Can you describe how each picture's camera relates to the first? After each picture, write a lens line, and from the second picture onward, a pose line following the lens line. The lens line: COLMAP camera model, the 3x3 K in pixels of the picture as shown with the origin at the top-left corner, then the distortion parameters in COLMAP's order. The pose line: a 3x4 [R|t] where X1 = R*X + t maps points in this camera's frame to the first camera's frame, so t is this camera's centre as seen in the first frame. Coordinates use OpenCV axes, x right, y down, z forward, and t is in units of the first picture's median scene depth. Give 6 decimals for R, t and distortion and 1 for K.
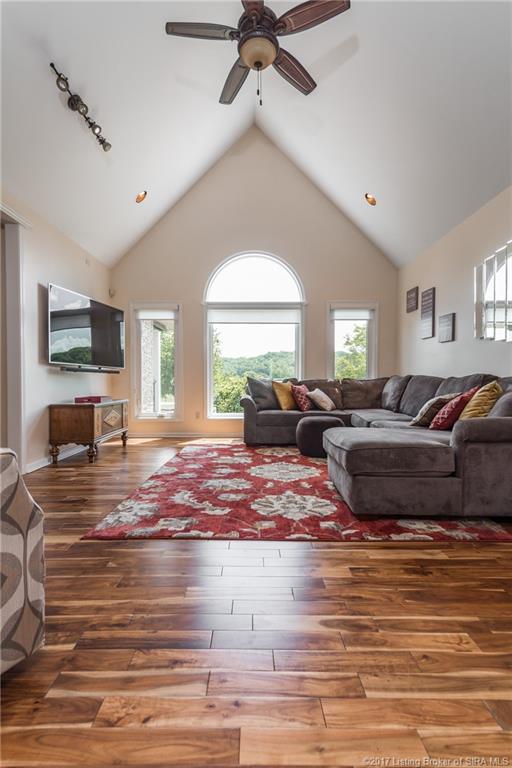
lens RADIAL K [[373.8, 0, 256.0], [0, 373.8, 384.0], [0, 0, 1]] dist [0.017065, -0.000177]
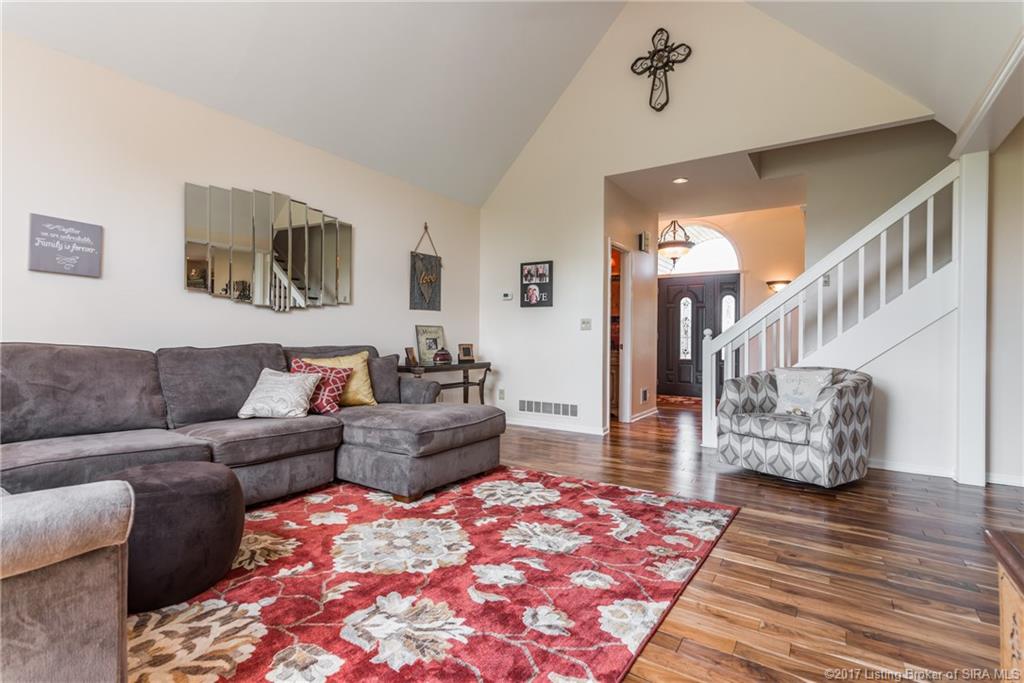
lens RADIAL K [[483.5, 0, 510.8], [0, 483.5, 338.5], [0, 0, 1]] dist [0.001040, 0.000017]
pose [[-0.826744, -0.007111, 0.562534, -0.436069], [-0.004243, 0.999970, 0.006405, -0.046382], [-0.562563, 0.002908, -0.826750, 1.564516]]
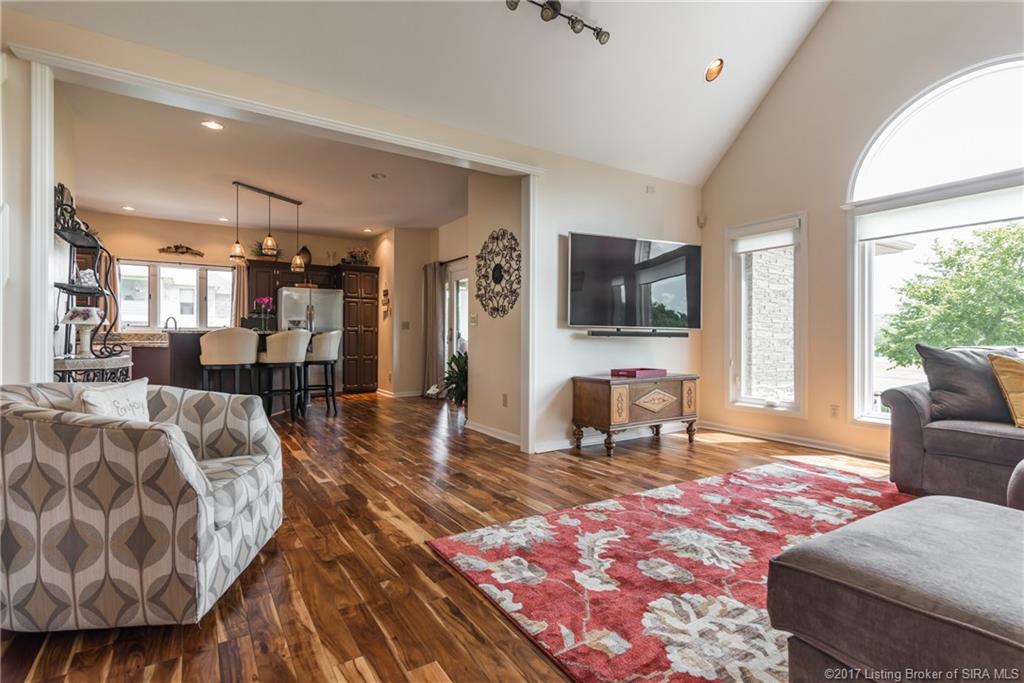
lens RADIAL K [[498.4, 0, 513.5], [0, 498.4, 336.6], [0, 0, 1]] dist [0.017065, -0.000177]
pose [[0.531429, -0.001453, -0.847102, 0.373313], [-0.009437, 0.999926, -0.007635, -0.027980], [0.847051, 0.012051, 0.531376, 0.353956]]
